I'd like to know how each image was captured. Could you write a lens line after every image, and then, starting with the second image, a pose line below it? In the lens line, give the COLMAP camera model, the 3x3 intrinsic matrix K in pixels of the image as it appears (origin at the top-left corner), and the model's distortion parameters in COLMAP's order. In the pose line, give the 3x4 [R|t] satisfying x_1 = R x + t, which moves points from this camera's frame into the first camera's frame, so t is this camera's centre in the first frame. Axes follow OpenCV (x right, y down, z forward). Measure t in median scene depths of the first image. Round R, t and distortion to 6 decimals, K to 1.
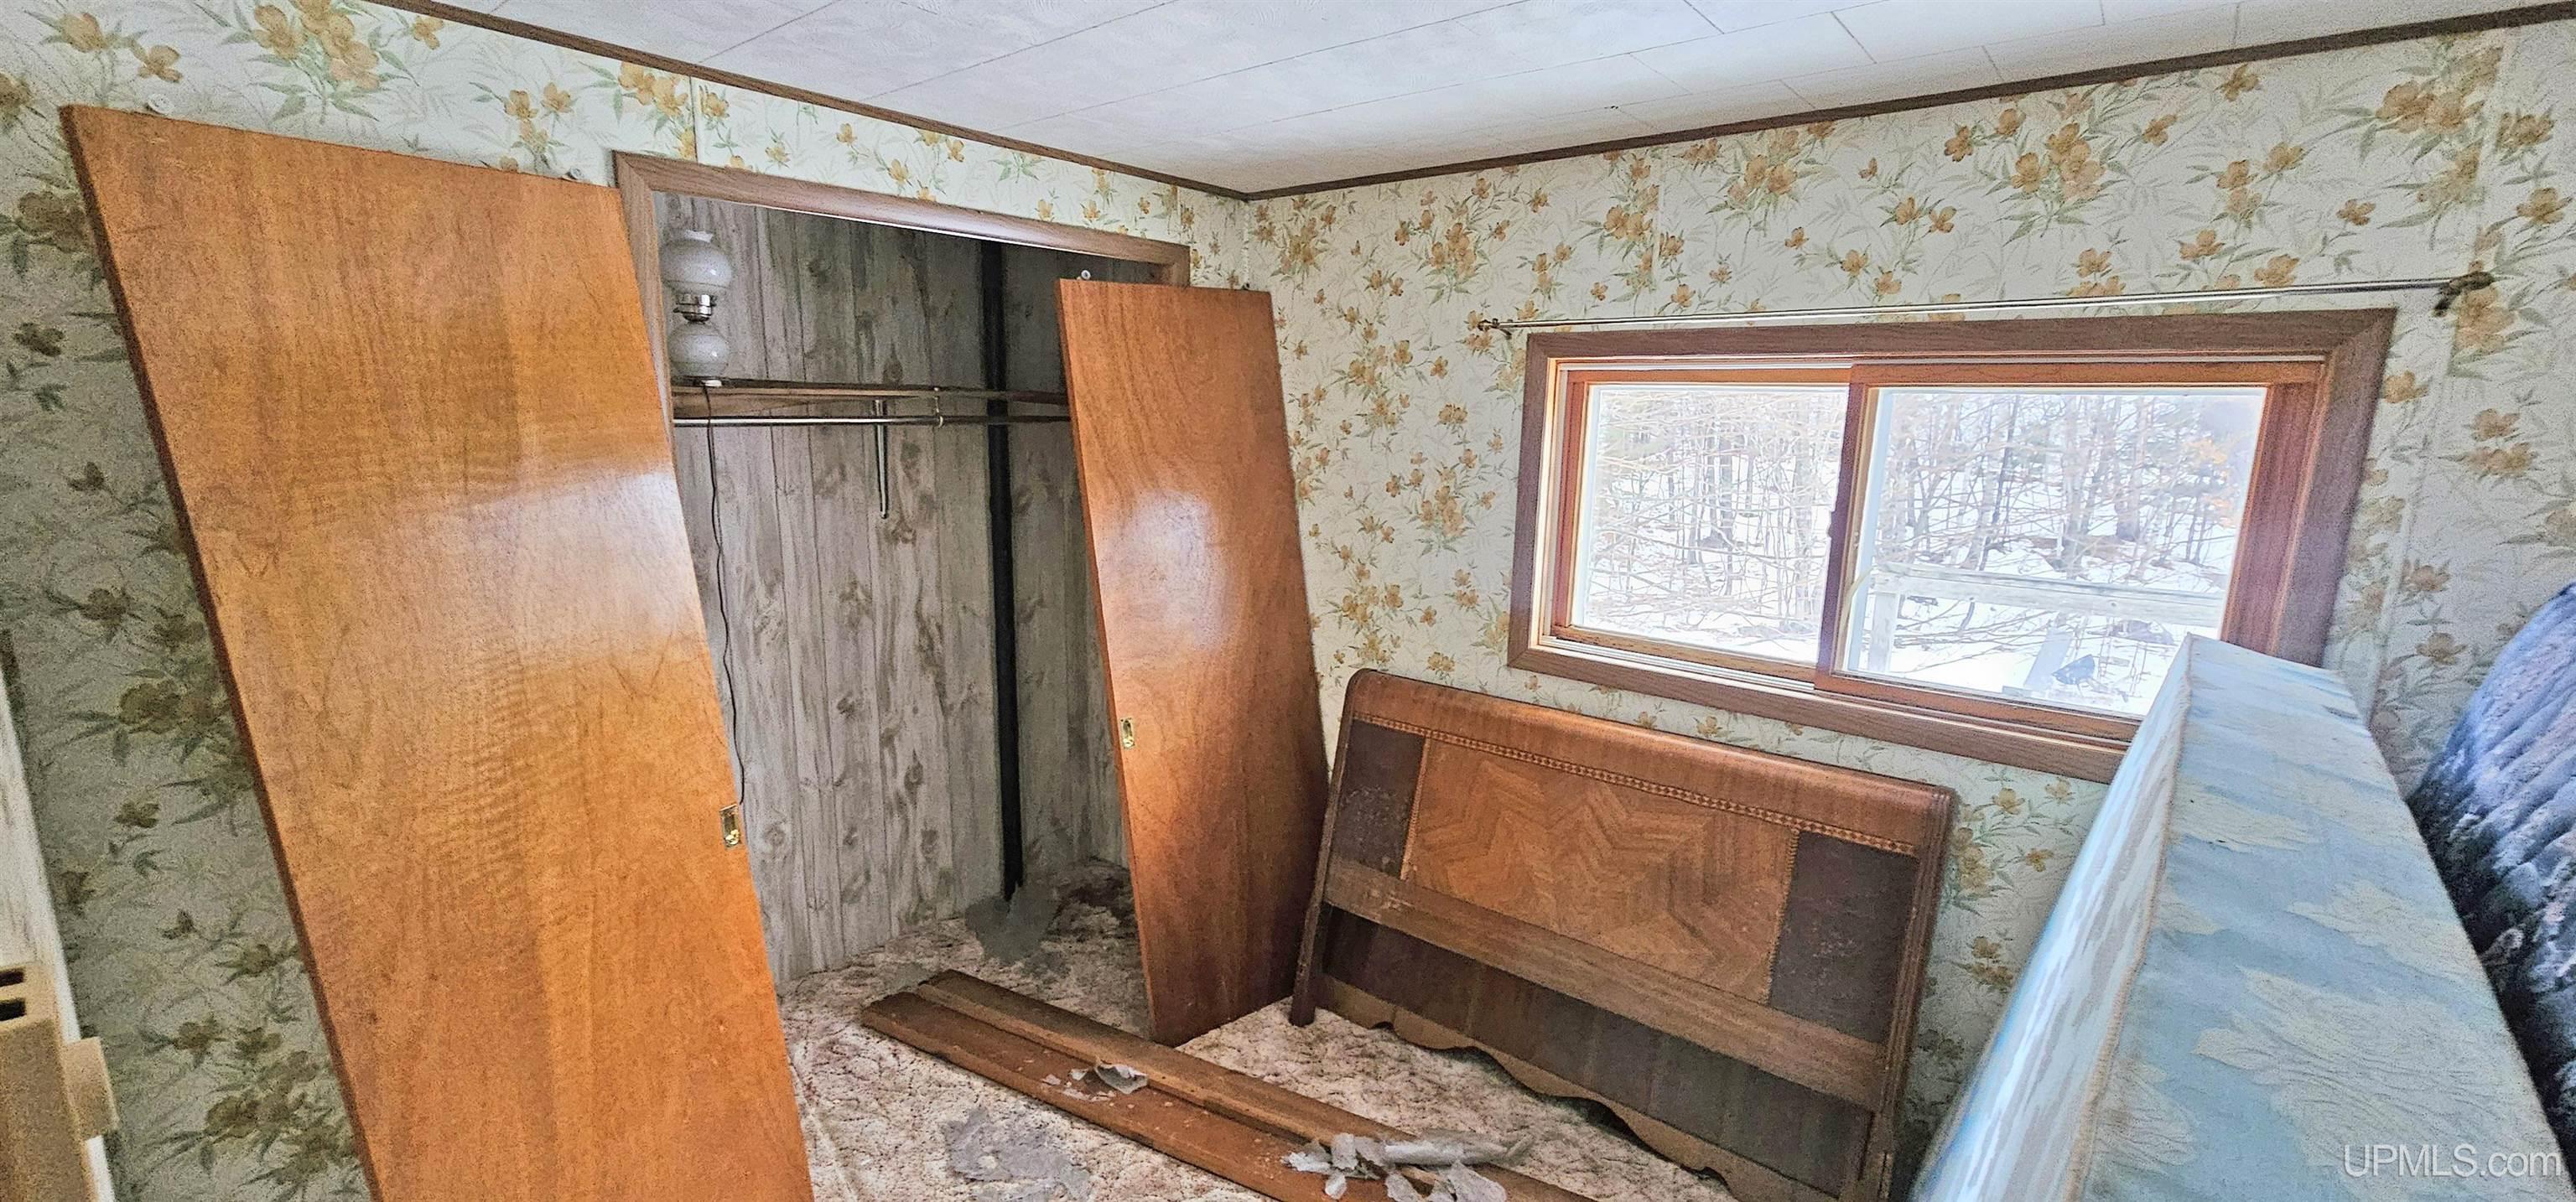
lens RADIAL K [[1045.9, 0, 1283.5], [0, 1045.9, 609.4], [0, 0, 1]] dist [-0.000416, -0.000202]
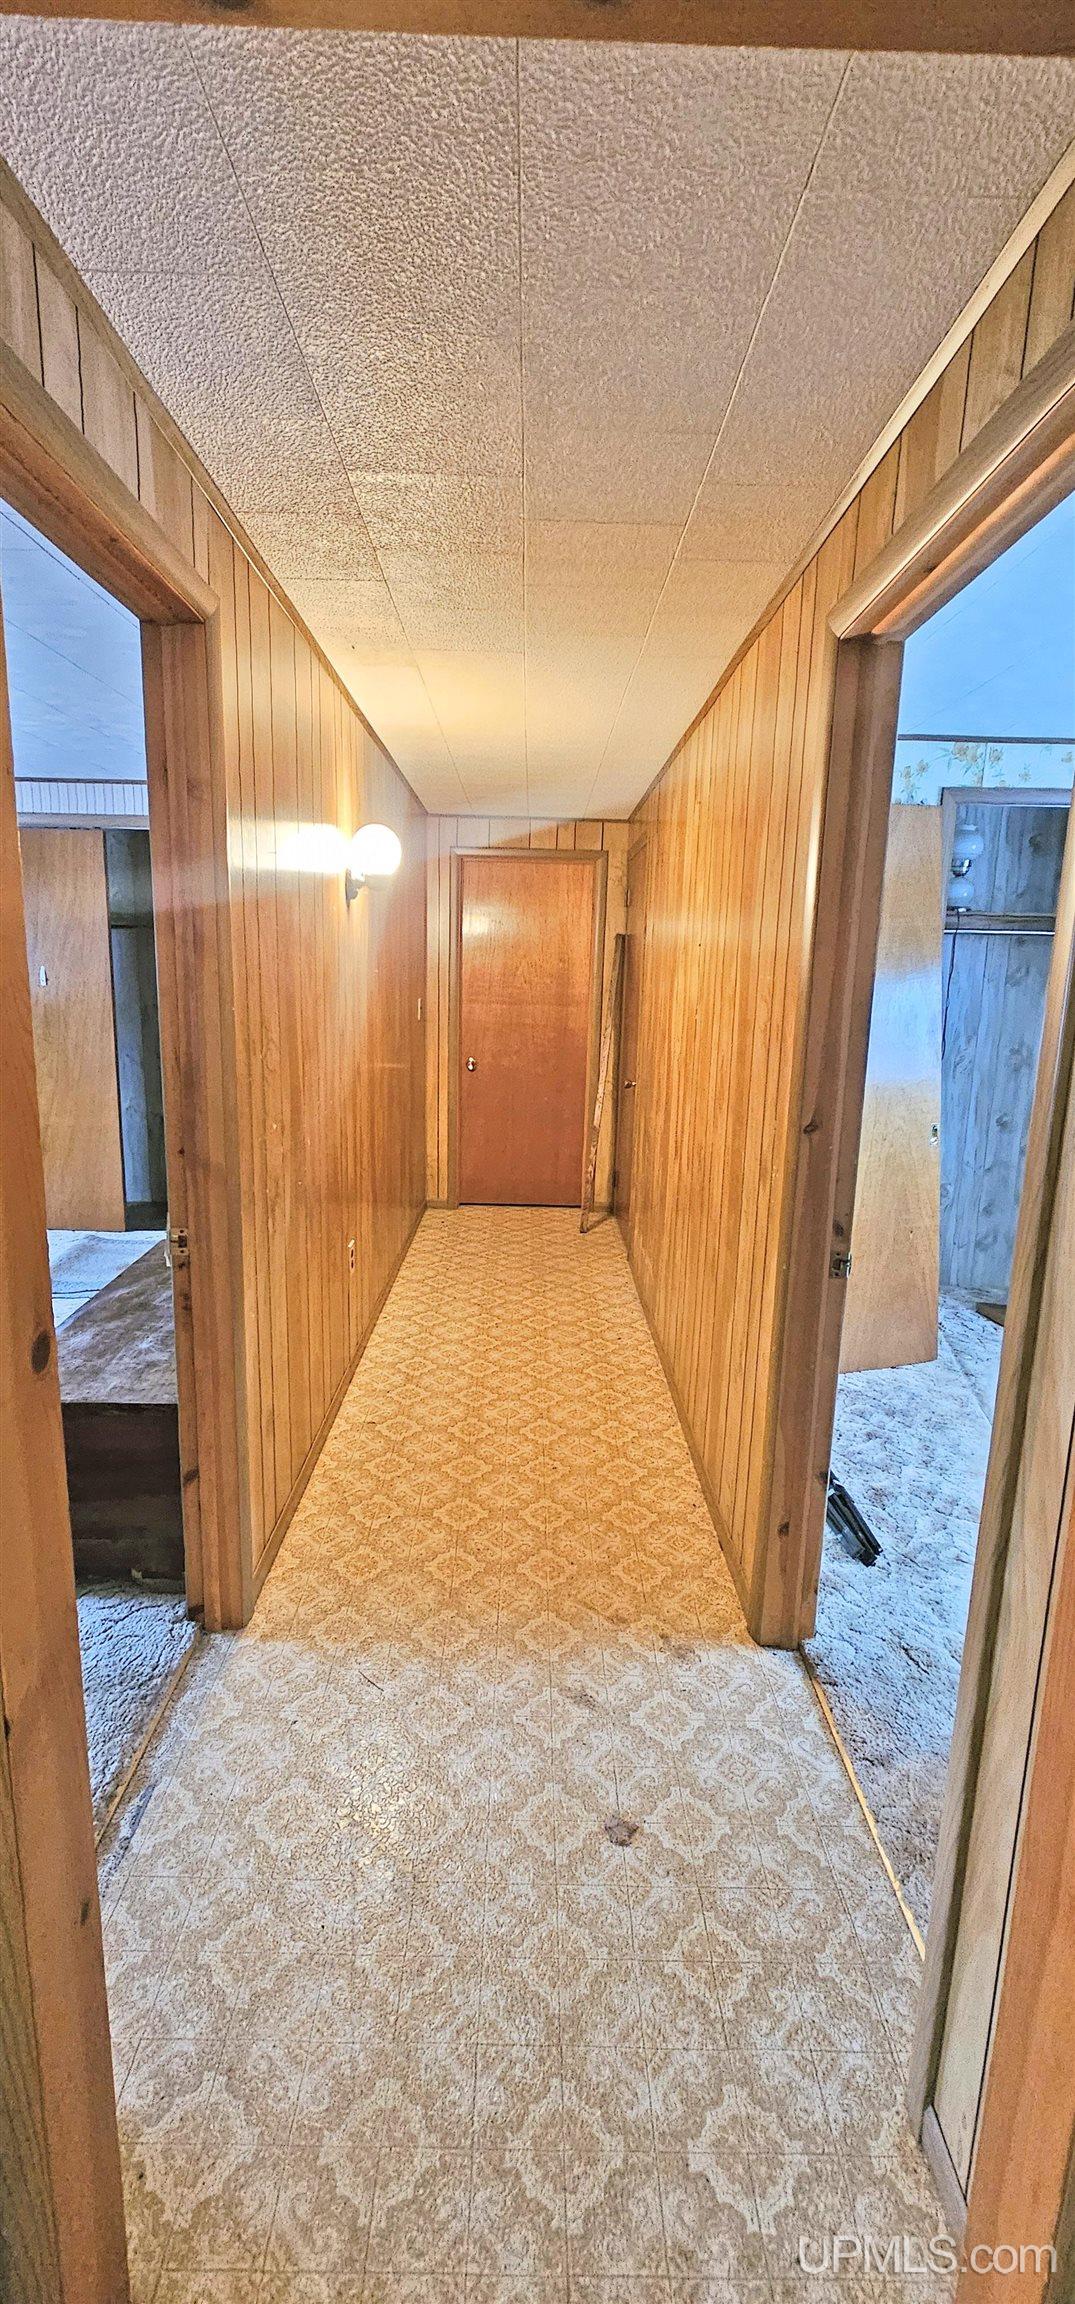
lens RADIAL K [[935.7, 0, 532.9], [0, 935.7, 1132.1], [0, 0, 1]] dist [-0.000416, -0.000202]
pose [[0.638022, 0.135142, -0.758067, 0.201187], [-0.167066, 0.985323, 0.035045, 0.182224], [0.751676, 0.104288, 0.651235, -0.445021]]
